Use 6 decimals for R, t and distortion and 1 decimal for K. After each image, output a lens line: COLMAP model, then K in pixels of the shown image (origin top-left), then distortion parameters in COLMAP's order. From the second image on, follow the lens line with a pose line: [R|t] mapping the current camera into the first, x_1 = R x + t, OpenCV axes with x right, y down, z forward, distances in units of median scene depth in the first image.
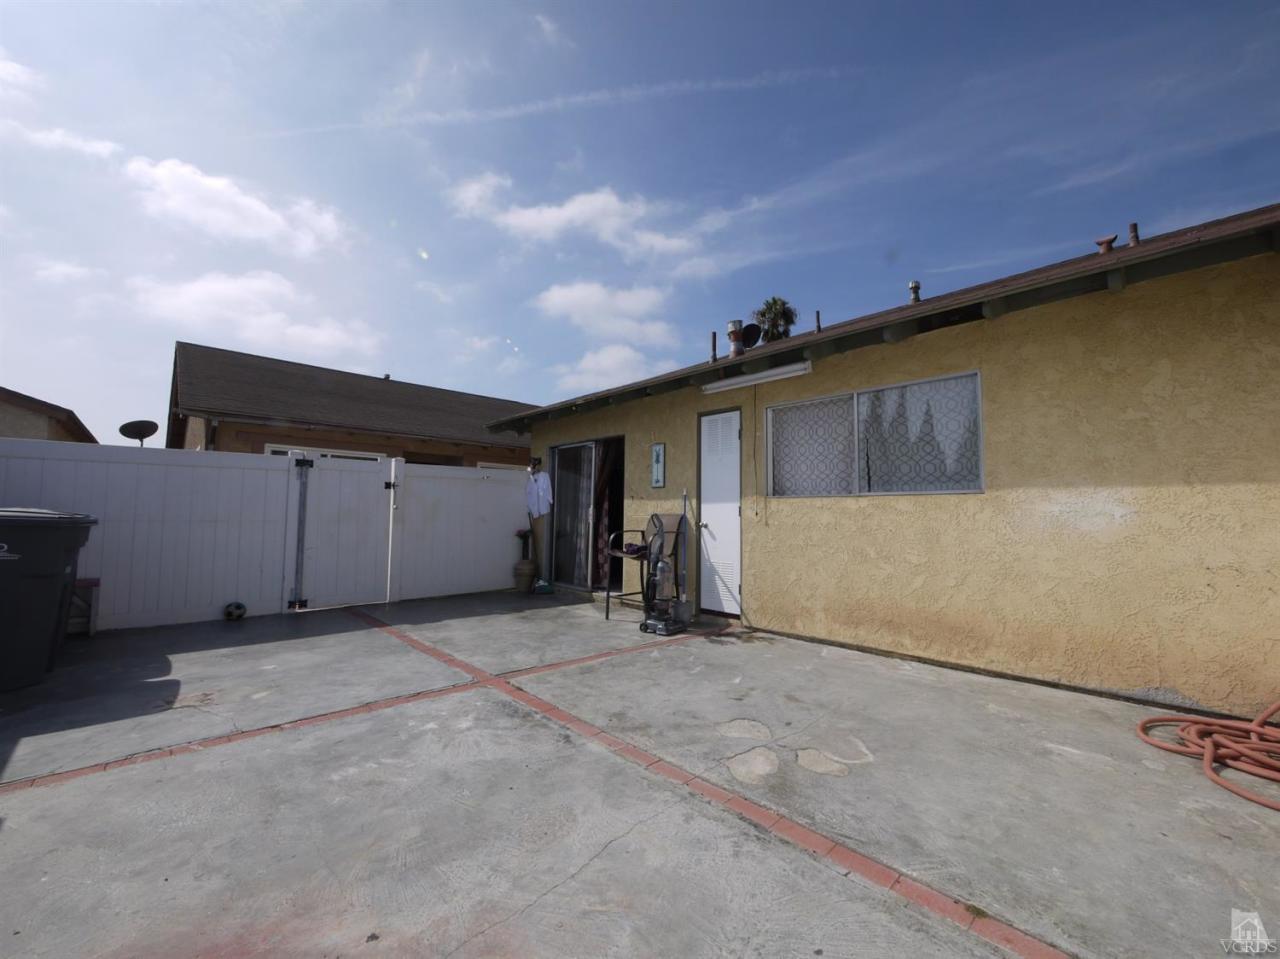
lens RADIAL K [[523.2, 0, 644.4], [0, 523.2, 481.6], [0, 0, 1]] dist [-0.013612, -0.000342]
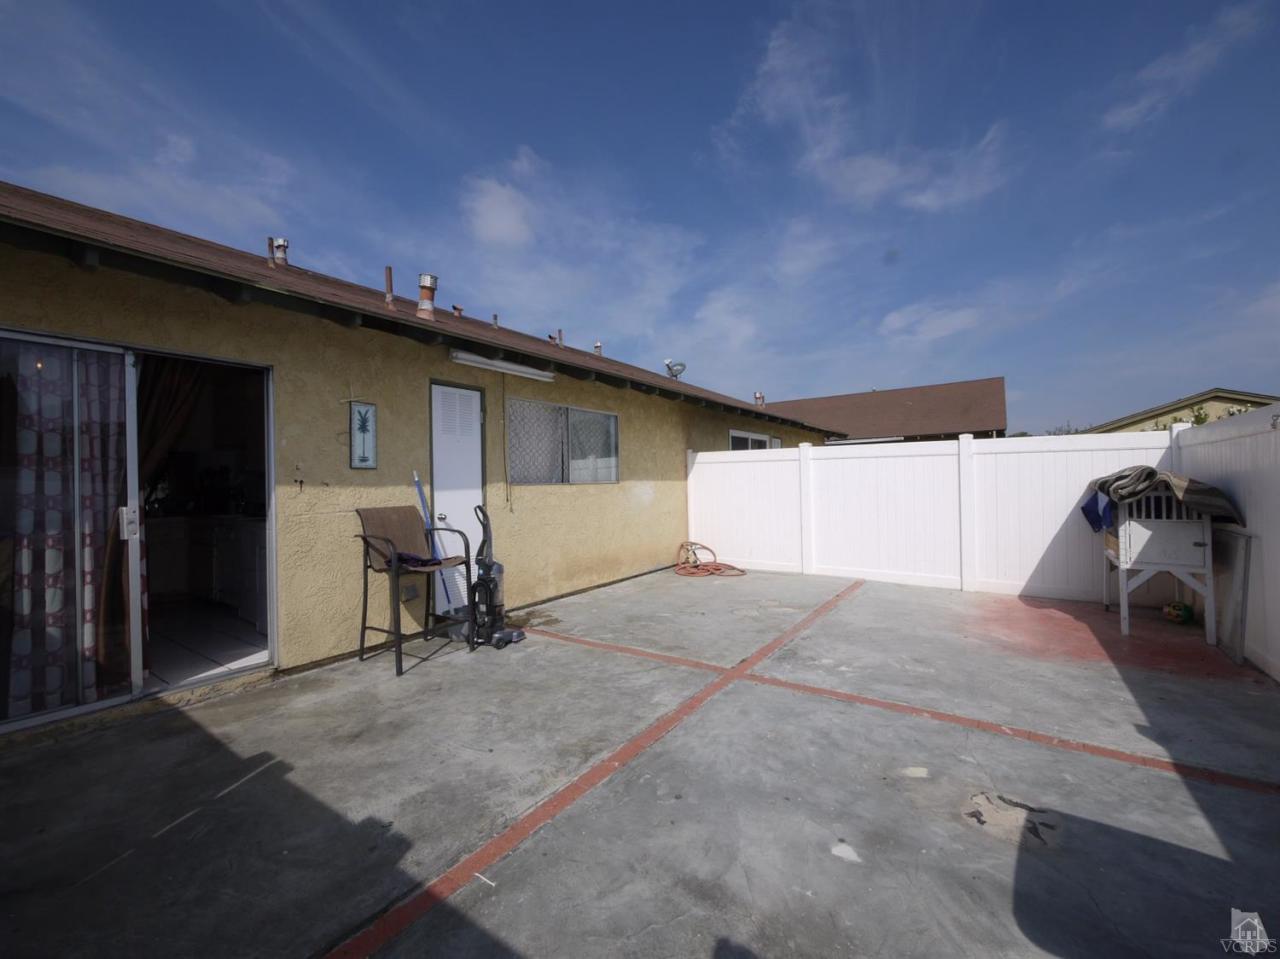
lens RADIAL K [[523.2, 0, 644.4], [0, 523.2, 481.6], [0, 0, 1]] dist [-0.013612, -0.000342]
pose [[-0.203580, -0.003512, 0.979052, -1.159785], [-0.048676, 0.998793, -0.006538, 0.024633], [-0.977848, -0.048988, -0.203505, 1.299868]]
